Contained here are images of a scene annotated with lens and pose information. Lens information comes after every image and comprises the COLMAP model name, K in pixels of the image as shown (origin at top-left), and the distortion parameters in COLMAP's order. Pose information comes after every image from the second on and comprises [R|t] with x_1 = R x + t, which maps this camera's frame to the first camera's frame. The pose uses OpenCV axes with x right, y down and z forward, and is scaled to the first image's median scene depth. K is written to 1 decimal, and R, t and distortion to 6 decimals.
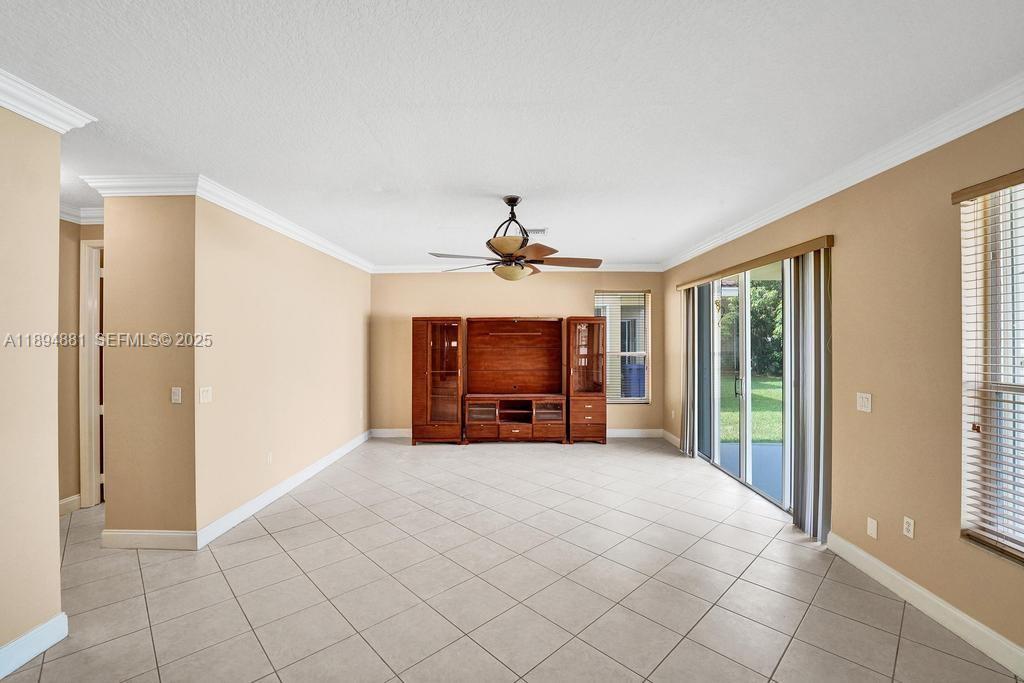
lens RADIAL K [[424.0, 0, 515.6], [0, 424.0, 337.3], [0, 0, 1]] dist [-0.030833, 0.000759]
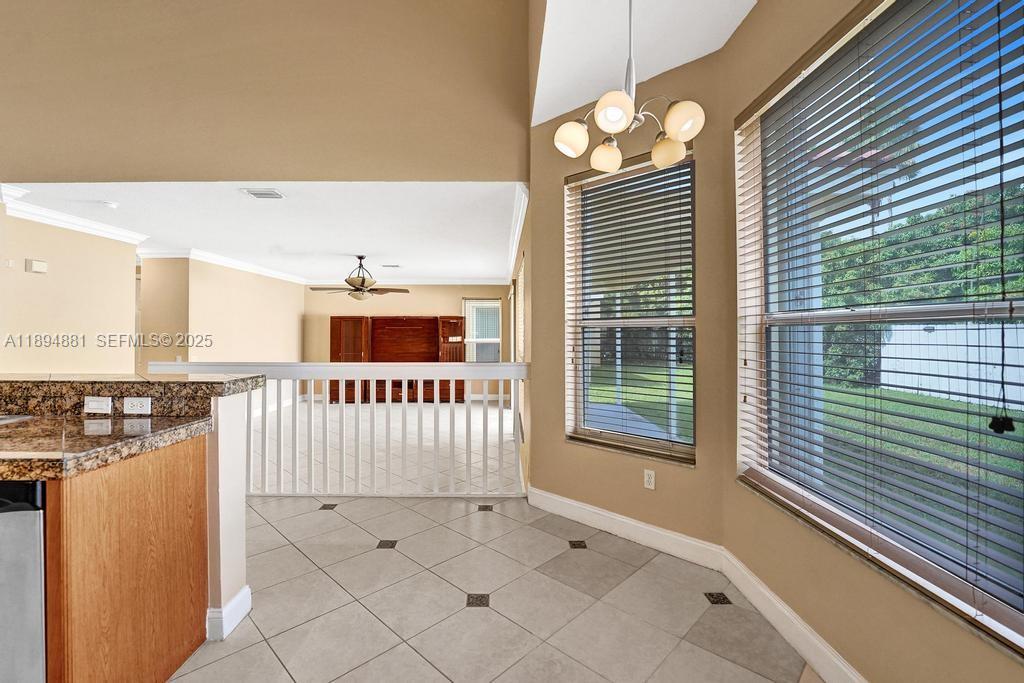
lens RADIAL K [[449.6, 0, 507.1], [0, 449.6, 329.4], [0, 0, 1]] dist [-0.023594, 0.001761]
pose [[0.999887, 0.002210, 0.014873, 0.337781], [-0.002238, 0.999996, 0.001867, -0.005940], [-0.014869, -0.001900, 0.999888, -0.541878]]
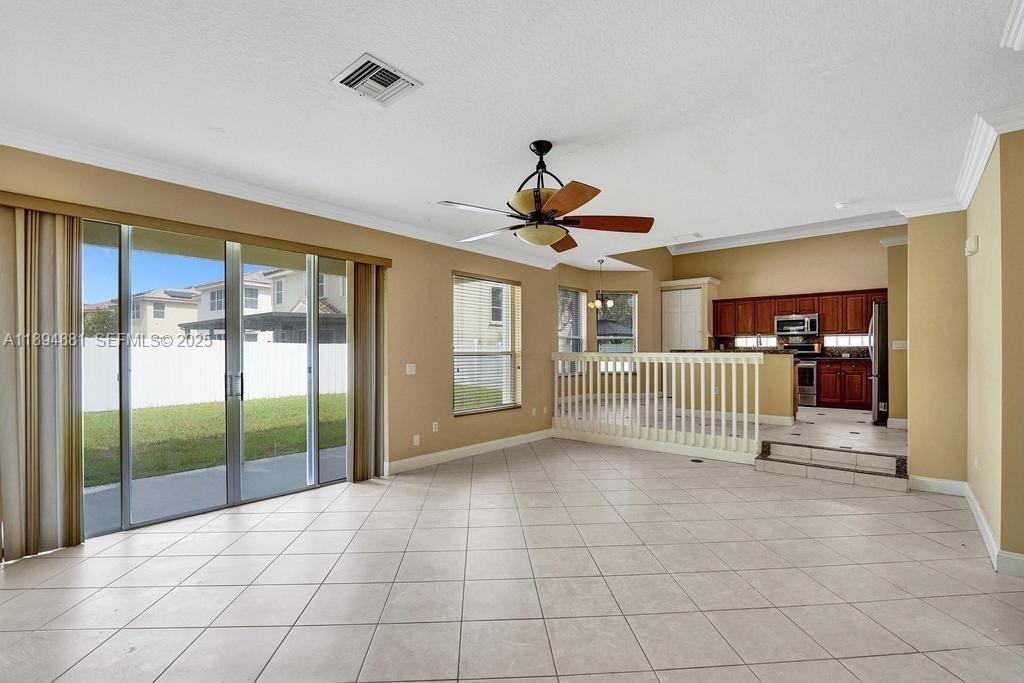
lens RADIAL K [[449.6, 0, 511.3], [0, 449.6, 345.1], [0, 0, 1]] dist [-0.023594, 0.001761]
pose [[-0.749271, 0.010731, 0.662177, -0.298079], [-0.003274, 0.999796, -0.019907, 0.041557], [-0.662256, -0.017084, -0.749083, 0.924878]]
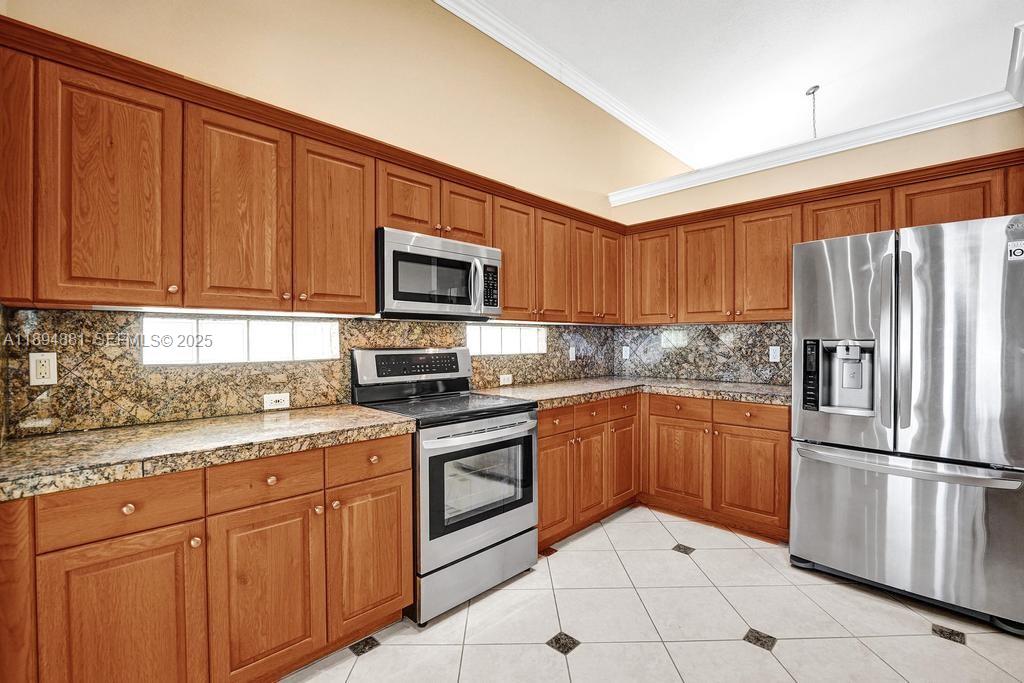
lens RADIAL K [[449.6, 0, 510.8], [0, 449.6, 343.9], [0, 0, 1]] dist [-0.023594, 0.001761]
pose [[-0.694046, 0.010033, -0.719860, 0.181314], [0.010518, 0.999937, 0.003796, 0.002149], [0.719853, -0.004937, -0.694109, -0.389178]]
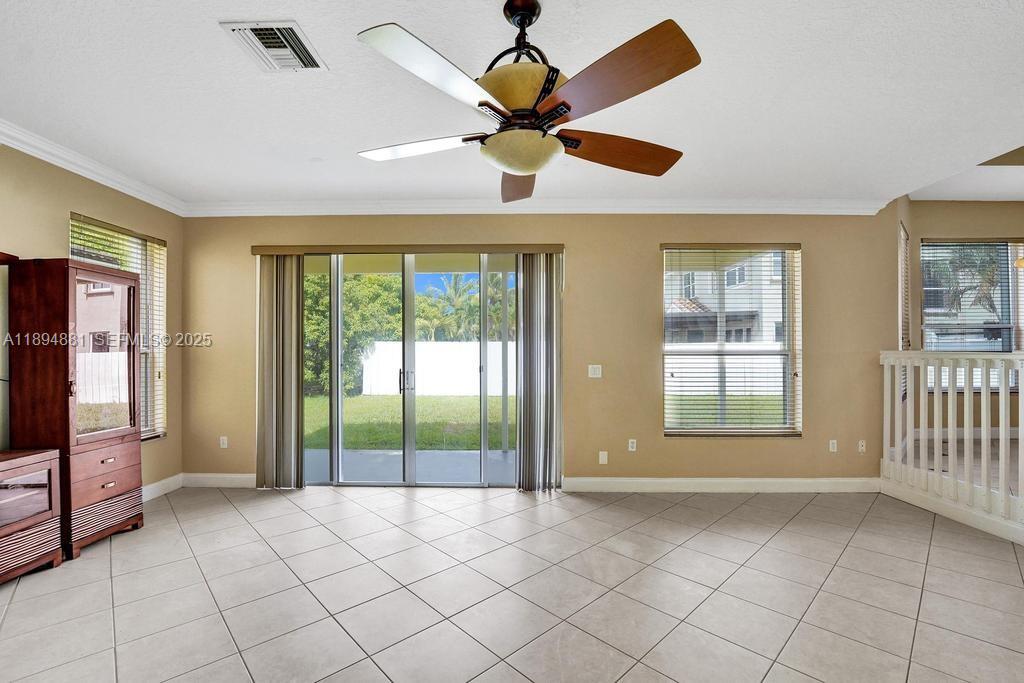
lens RADIAL K [[449.6, 0, 513.0], [0, 449.6, 346.0], [0, 0, 1]] dist [-0.023594, 0.001761]
pose [[0.020214, 0.015121, 0.999681, -0.303955], [-0.004690, 0.999876, -0.015029, 0.042329], [-0.999785, -0.004385, 0.020282, 0.550013]]
